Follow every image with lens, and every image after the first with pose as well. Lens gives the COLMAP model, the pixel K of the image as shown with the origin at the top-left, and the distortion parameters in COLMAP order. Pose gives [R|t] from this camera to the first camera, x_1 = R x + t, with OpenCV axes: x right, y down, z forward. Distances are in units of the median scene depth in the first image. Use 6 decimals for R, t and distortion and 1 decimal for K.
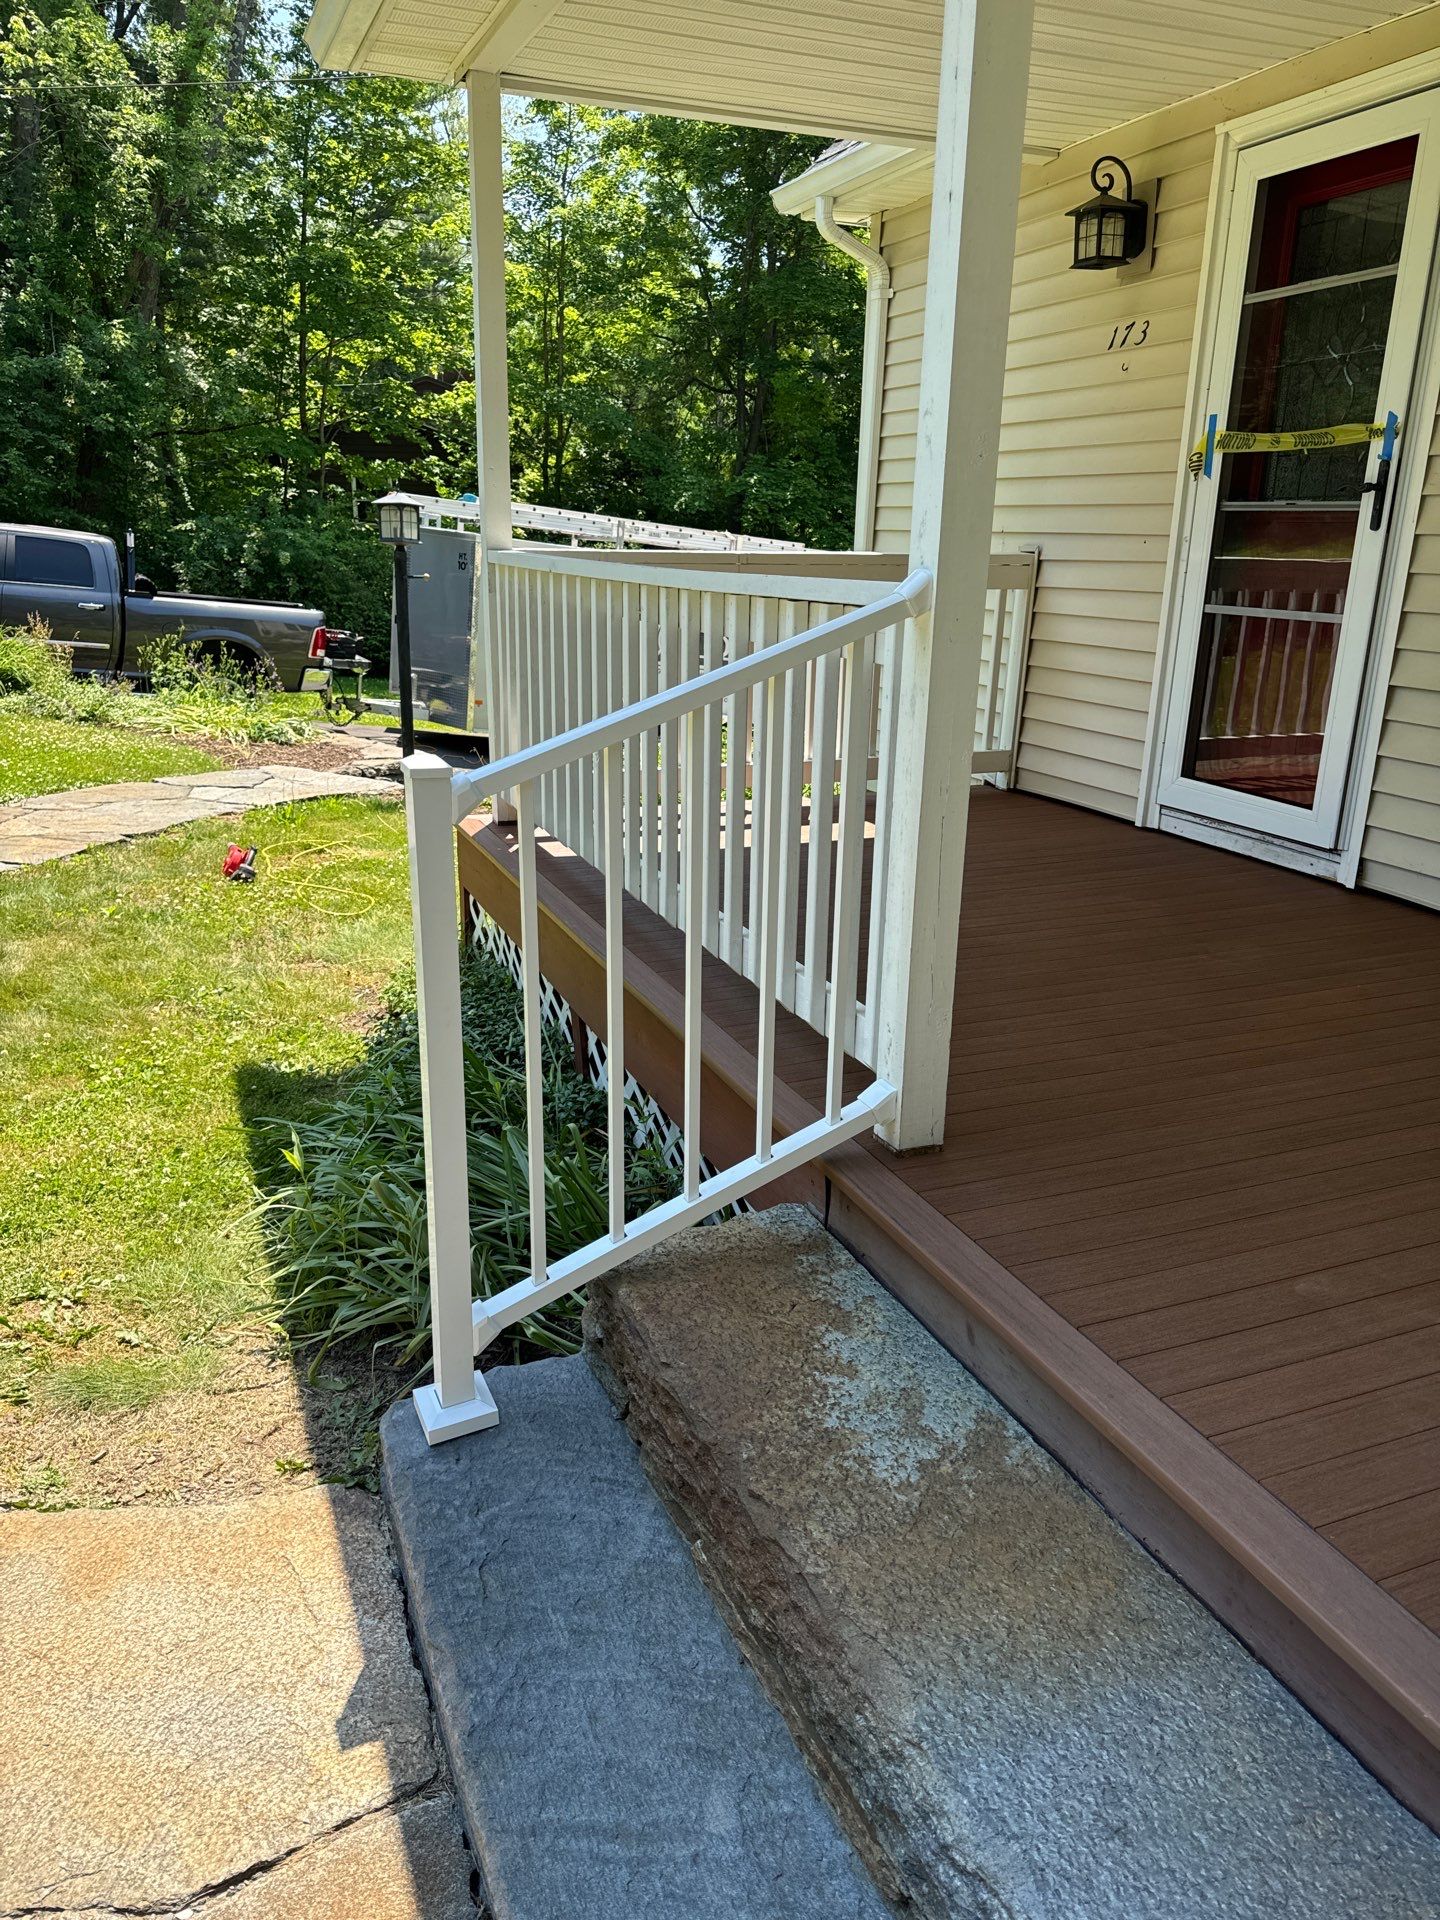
lens RADIAL K [[1359.5, 0, 728.9], [0, 1359.5, 971.0], [0, 0, 1]] dist [0.002660, -0.005812]
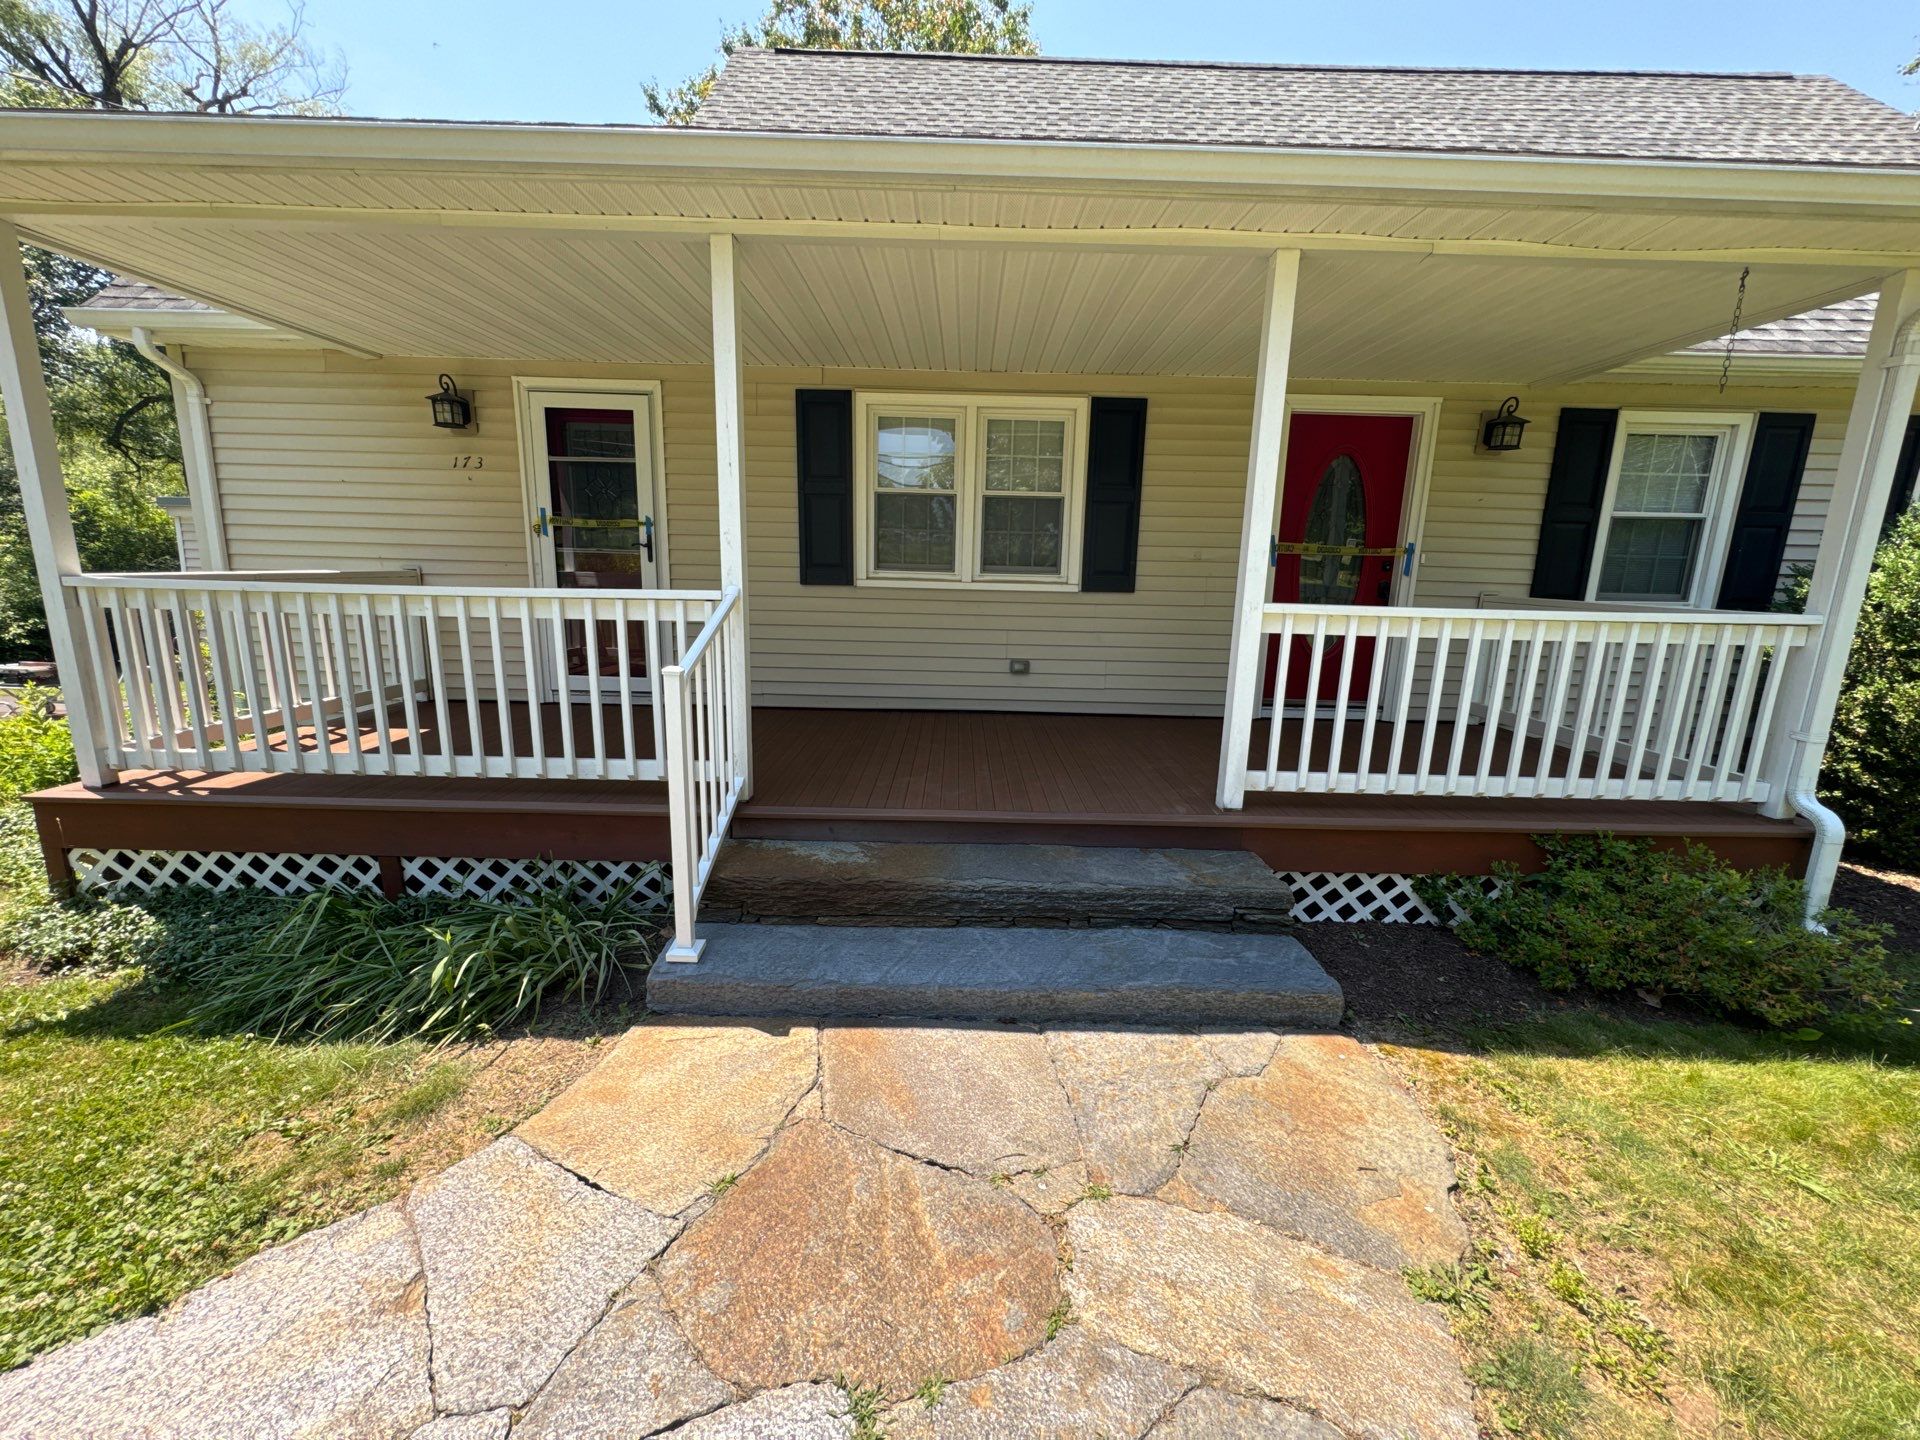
lens RADIAL K [[762.2, 0, 962.0], [0, 762.2, 719.6], [0, 0, 1]] dist [-0.002363, 0.000279]
pose [[0.377816, -0.194960, 0.905122, -0.541412], [0.268402, 0.958665, 0.094457, -0.025047], [-0.886124, 0.207249, 0.414526, -0.013625]]
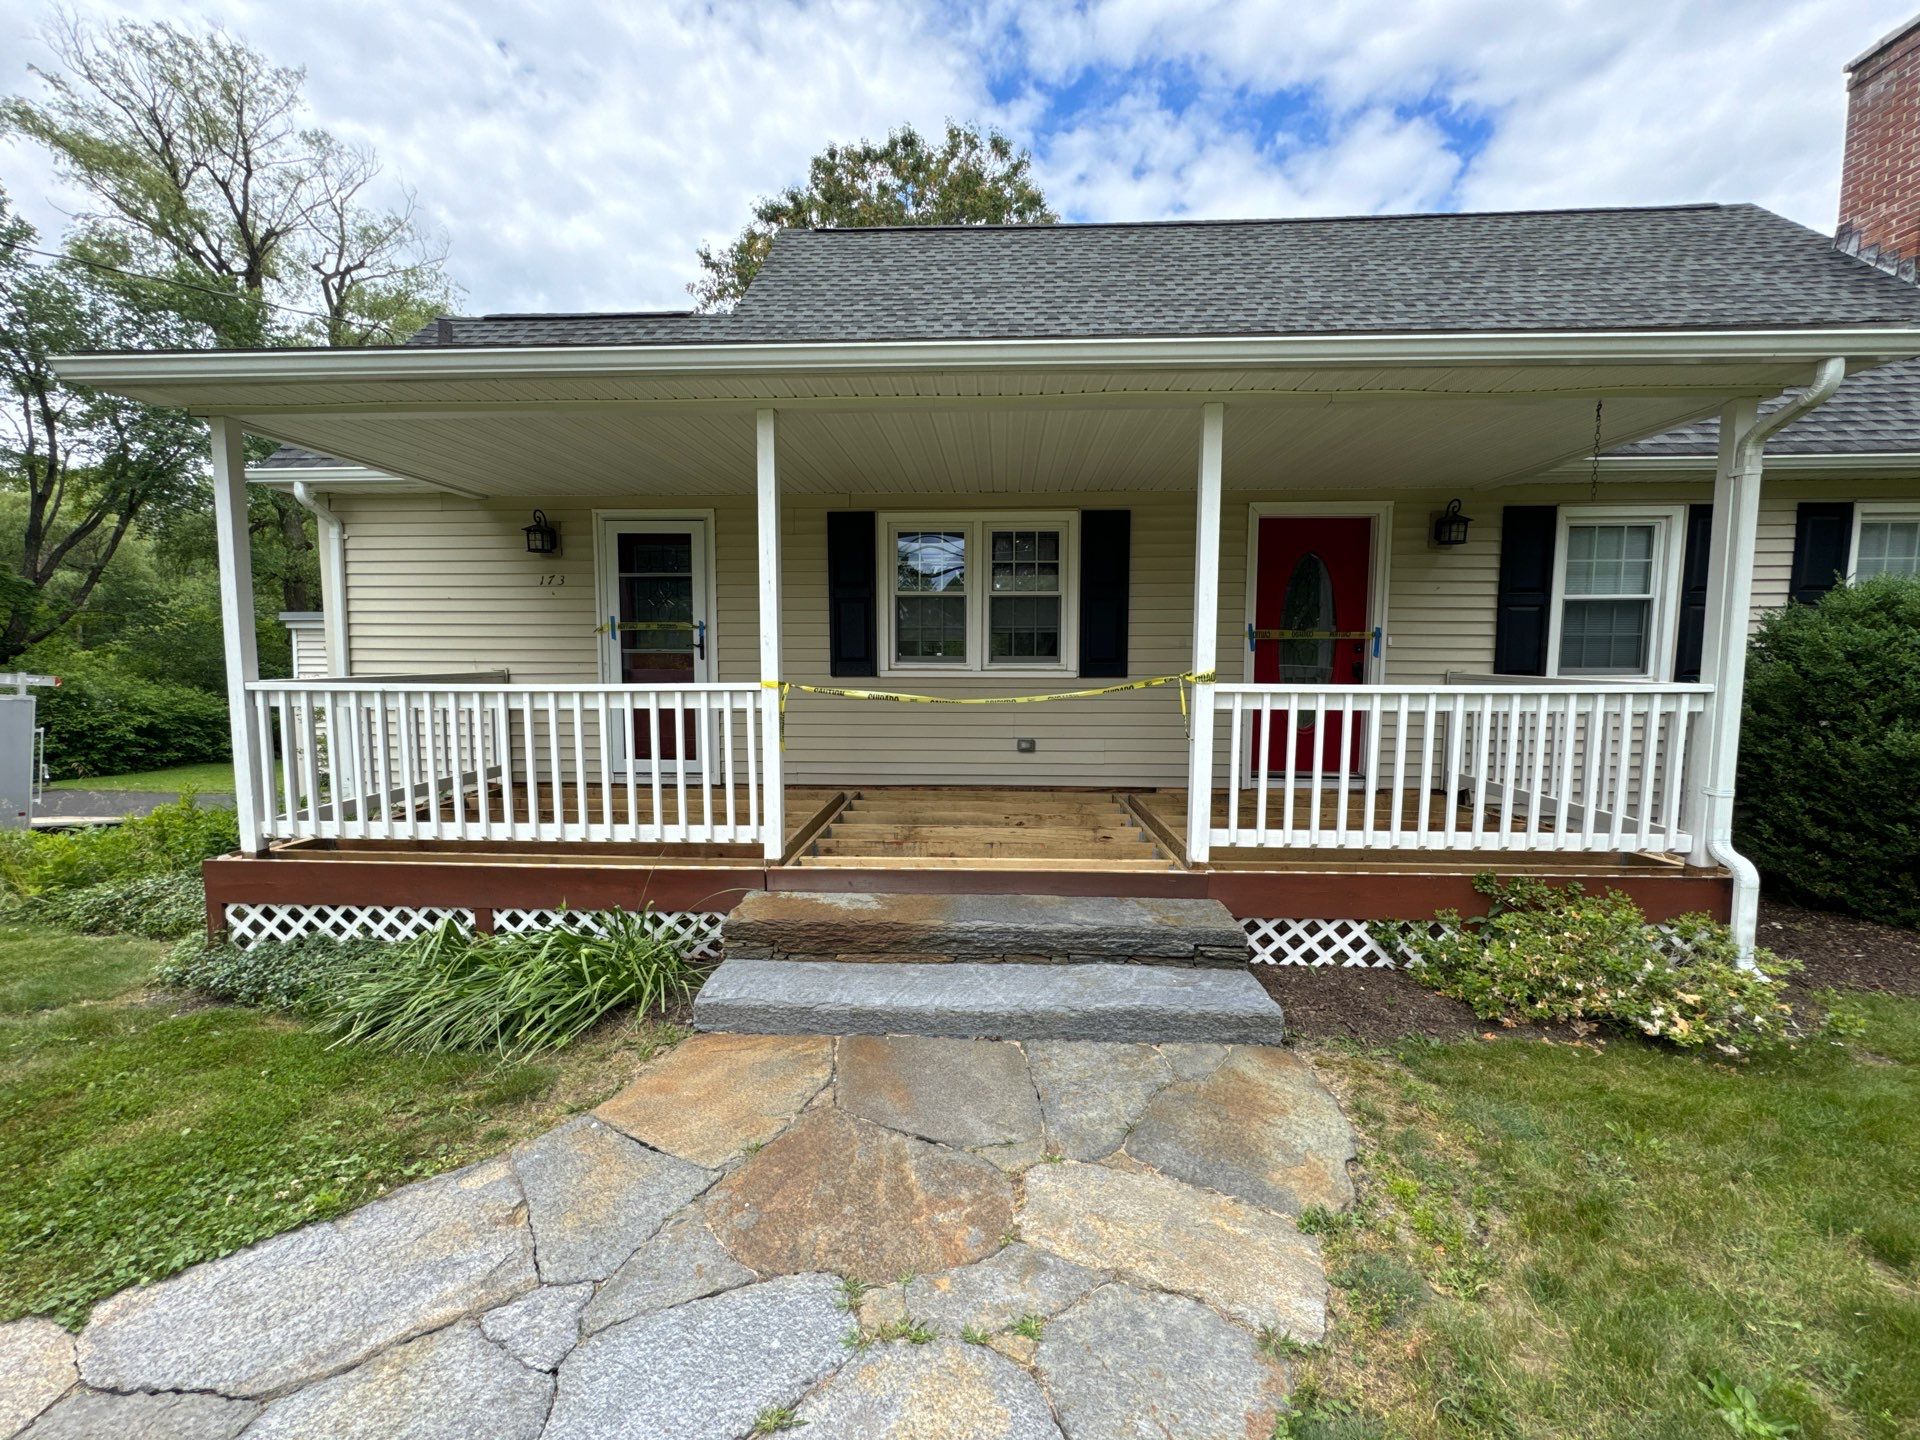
lens RADIAL K [[762.2, 0, 962.0], [0, 762.2, 719.6], [0, 0, 1]] dist [-0.002363, 0.000279]
pose [[0.420116, -0.097716, 0.902194, -0.652675], [0.285124, 0.958052, -0.029005, -0.002469], [-0.861514, 0.269423, 0.430354, -0.106374]]
